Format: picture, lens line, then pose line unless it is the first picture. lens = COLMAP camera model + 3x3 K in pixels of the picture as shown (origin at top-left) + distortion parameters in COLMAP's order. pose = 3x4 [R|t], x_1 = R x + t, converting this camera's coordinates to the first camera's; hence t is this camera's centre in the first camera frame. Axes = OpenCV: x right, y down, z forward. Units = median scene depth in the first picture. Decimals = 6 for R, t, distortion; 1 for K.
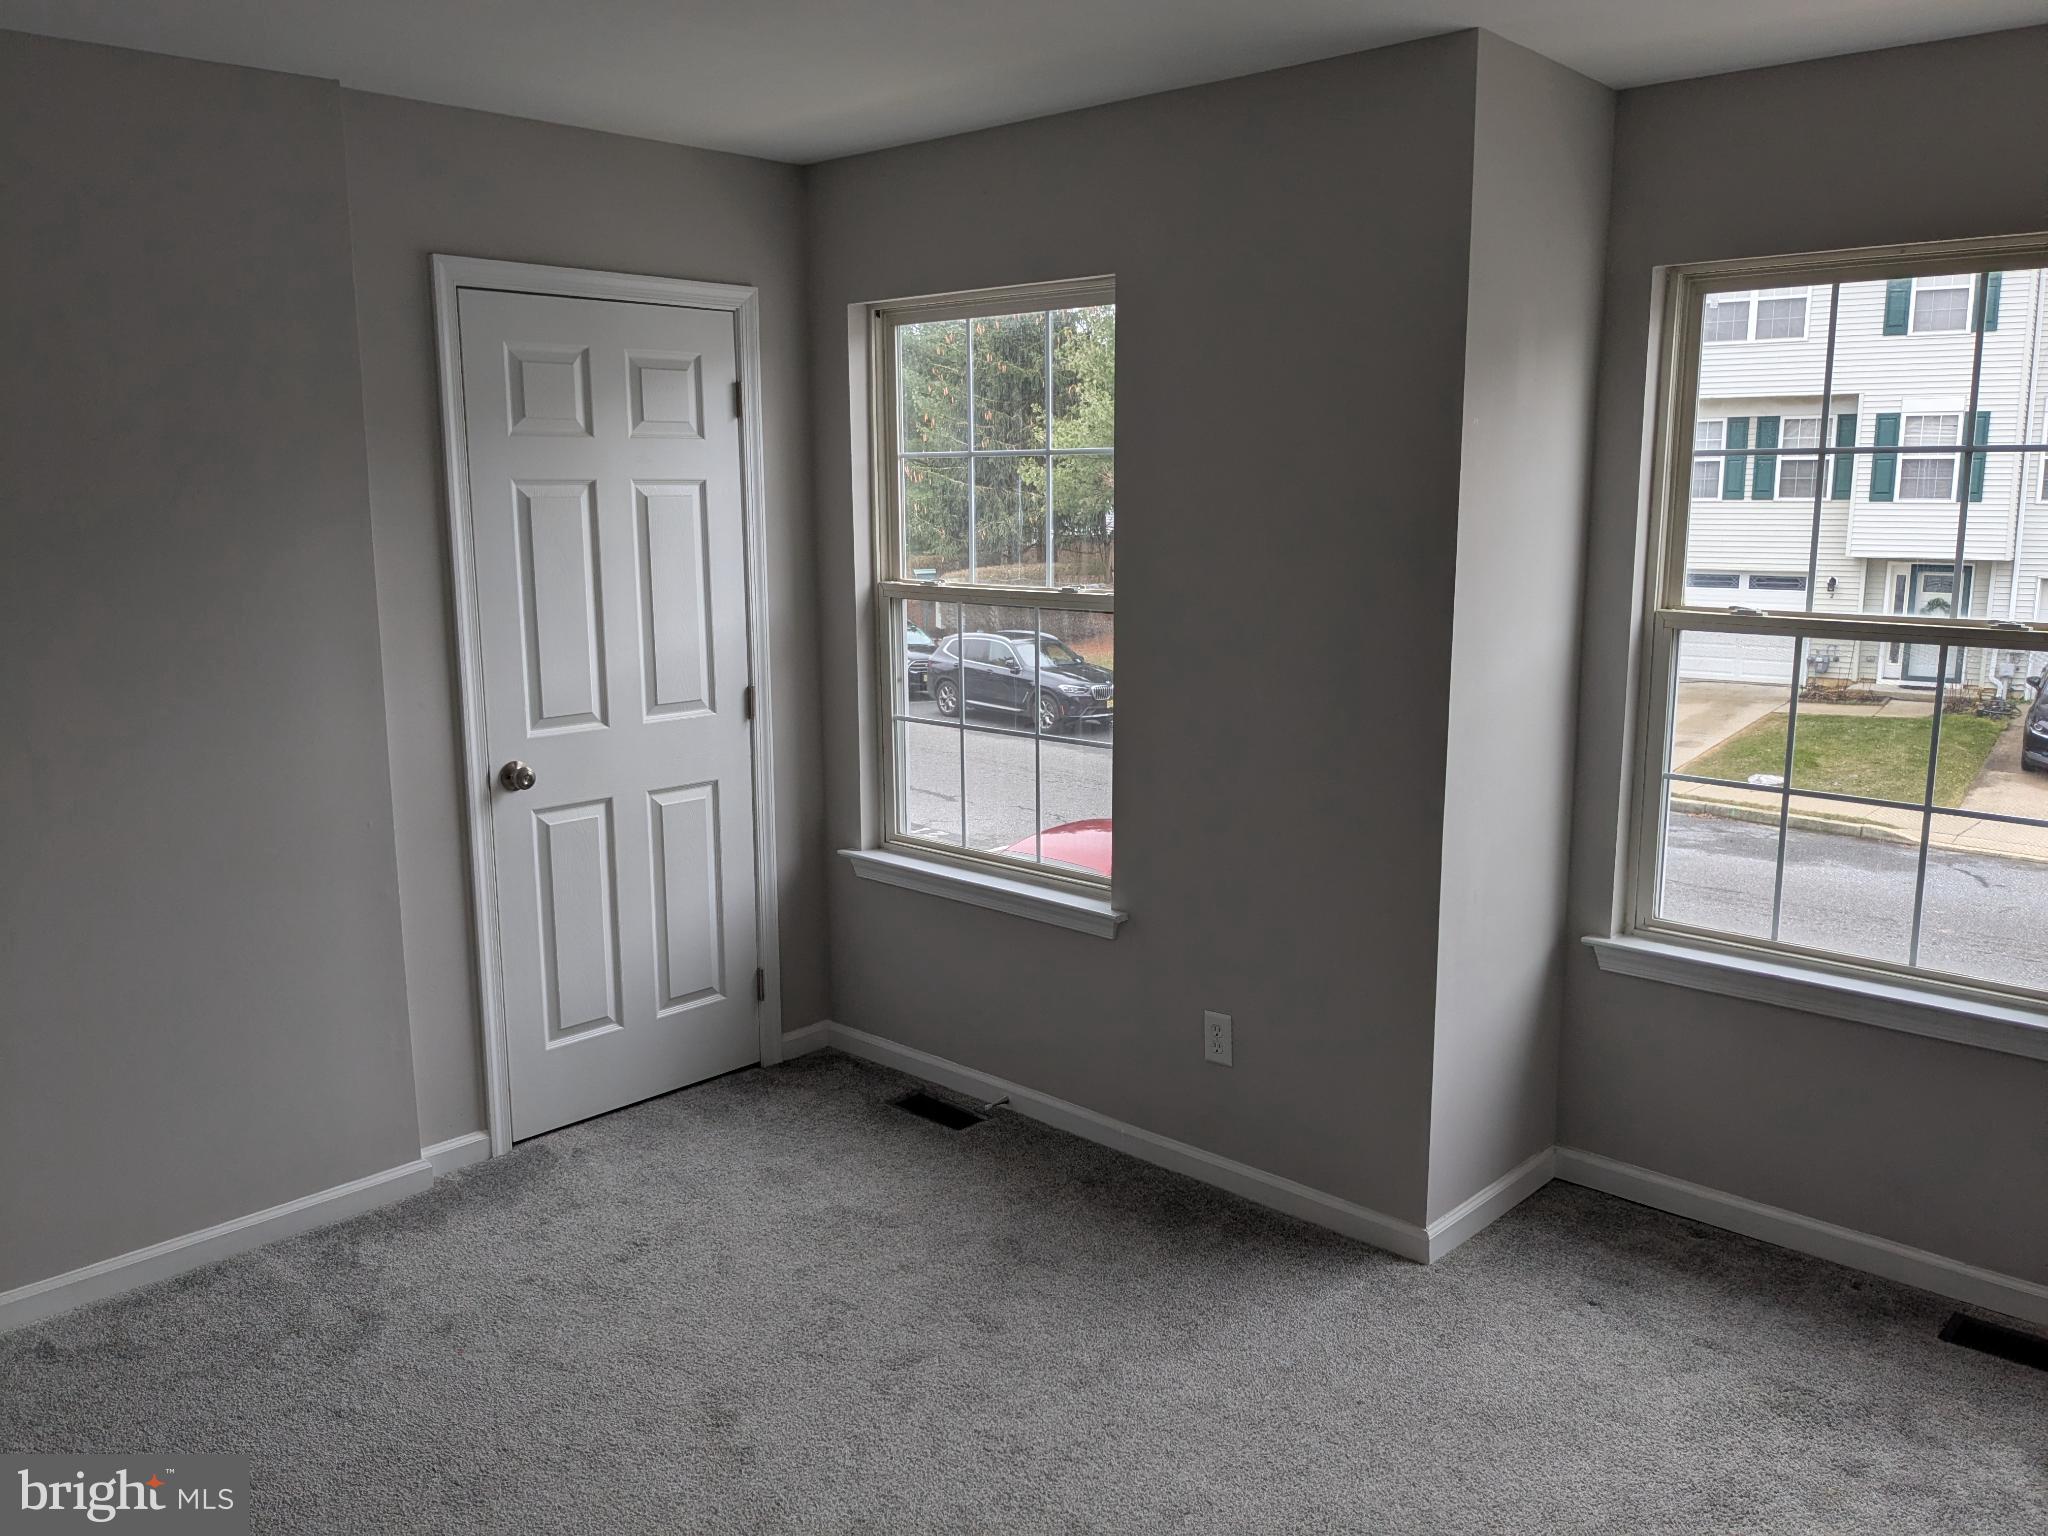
lens RADIAL K [[1619.2, 0, 1028.0], [0, 1619.2, 774.9], [0, 0, 1]] dist [0.005194, -0.003218]
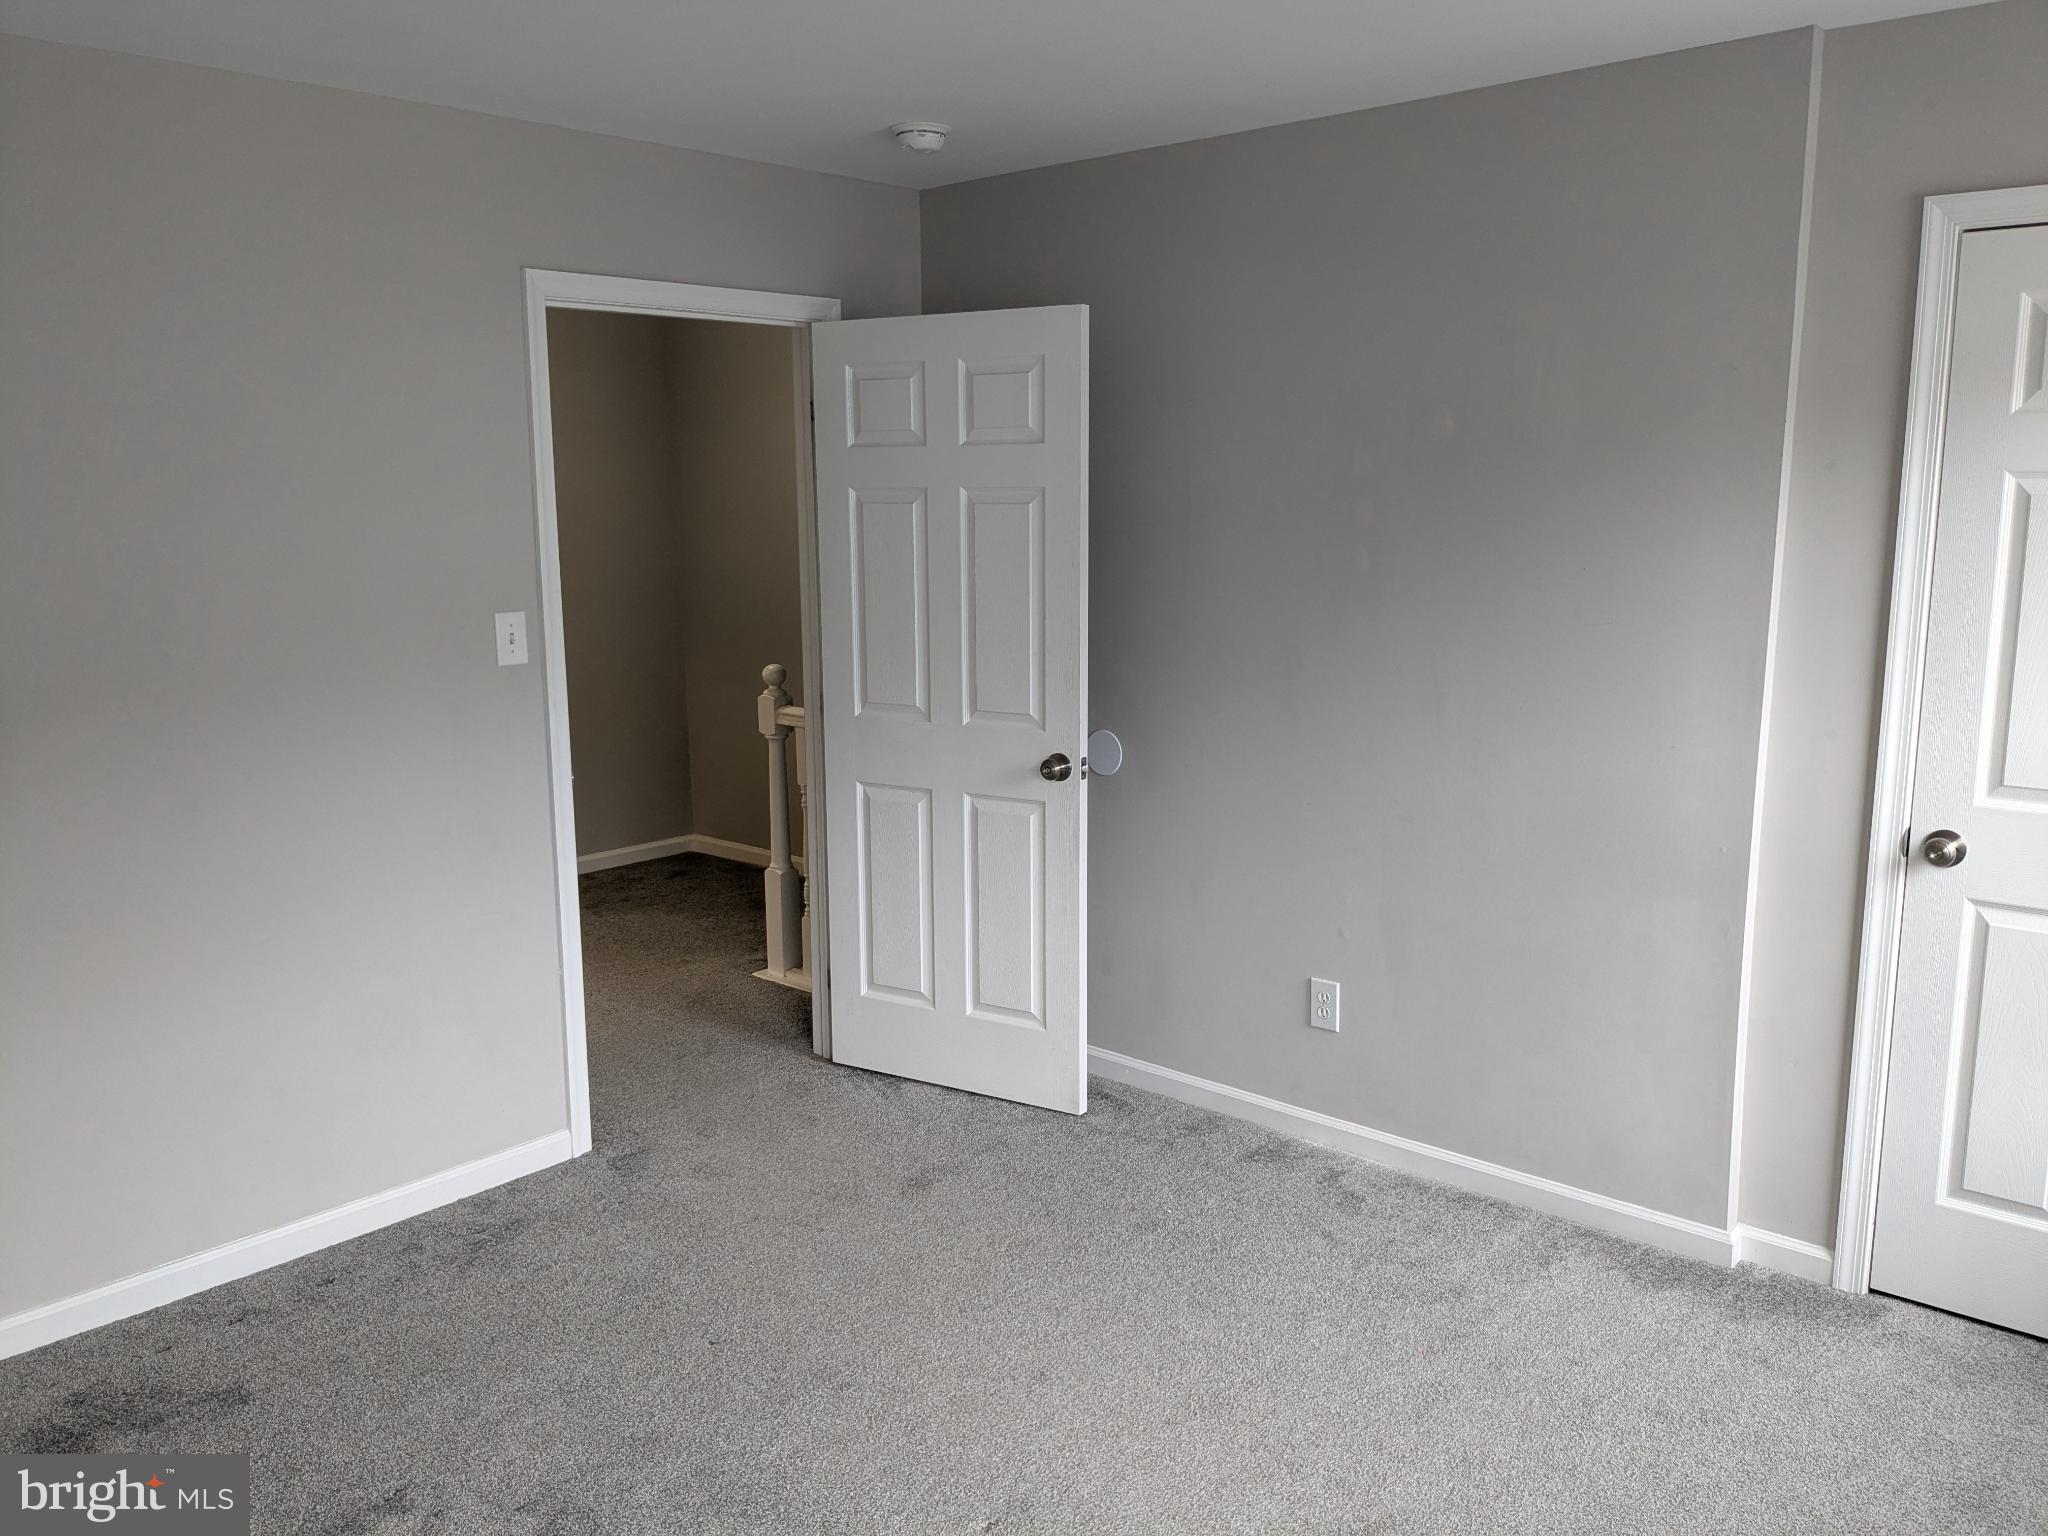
lens RADIAL K [[1619.2, 0, 1027.2], [0, 1619.2, 760.5], [0, 0, 1]] dist [0.005194, -0.003218]
pose [[0.028997, 0.172650, -0.984556, 0.441816], [-0.173897, 0.970822, 0.165120, -0.093886], [0.984337, 0.166424, 0.058174, 0.513271]]
